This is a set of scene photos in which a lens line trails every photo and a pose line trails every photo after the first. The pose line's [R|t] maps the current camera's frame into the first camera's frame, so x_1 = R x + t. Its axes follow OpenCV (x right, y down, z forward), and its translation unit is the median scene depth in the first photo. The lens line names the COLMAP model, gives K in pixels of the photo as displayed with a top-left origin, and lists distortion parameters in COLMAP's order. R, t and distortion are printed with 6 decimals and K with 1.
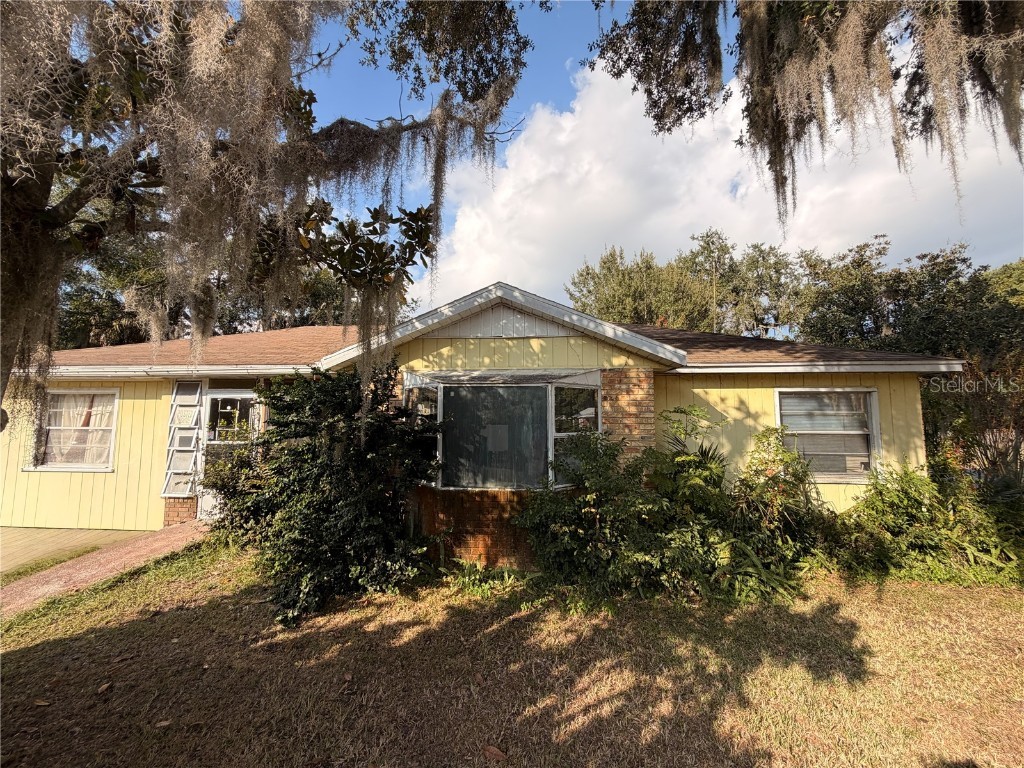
lens RADIAL K [[403.8, 0, 511.5], [0, 403.8, 385.3], [0, 0, 1]] dist [-0.000669, -0.000804]
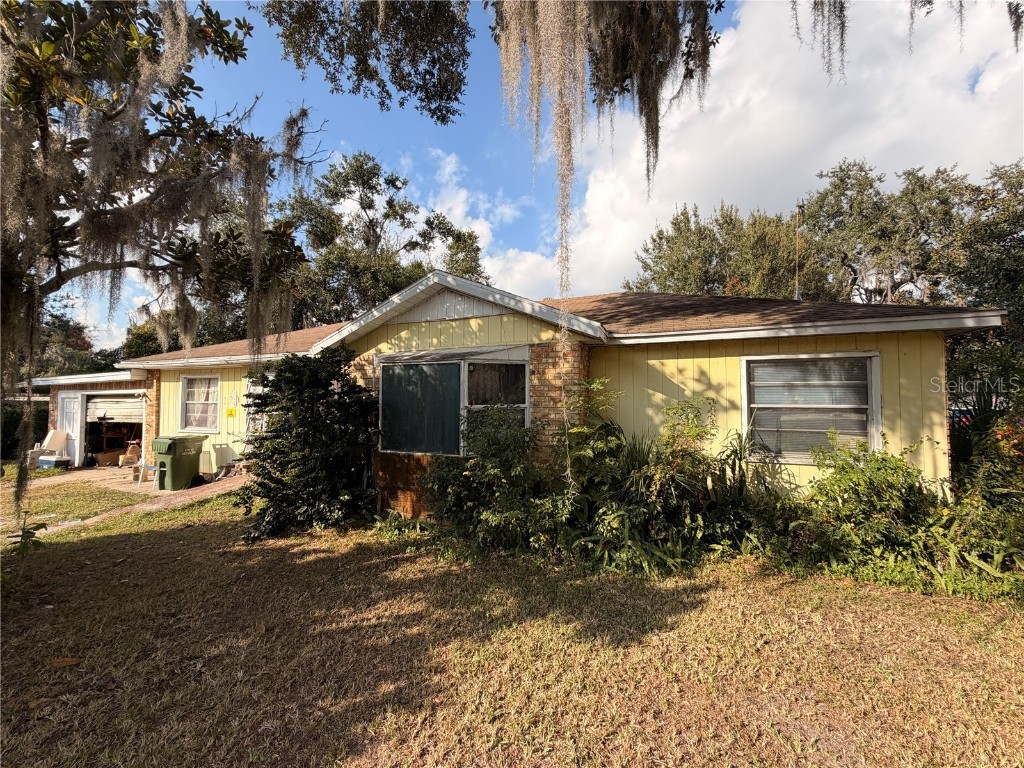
lens RADIAL K [[403.8, 0, 511.3], [0, 403.8, 384.6], [0, 0, 1]] dist [-0.000669, -0.000804]
pose [[0.951531, -0.014594, -0.307206, 0.496733], [0.030990, 0.998339, 0.048561, 0.011451], [0.305987, -0.055727, 0.950403, -0.005163]]
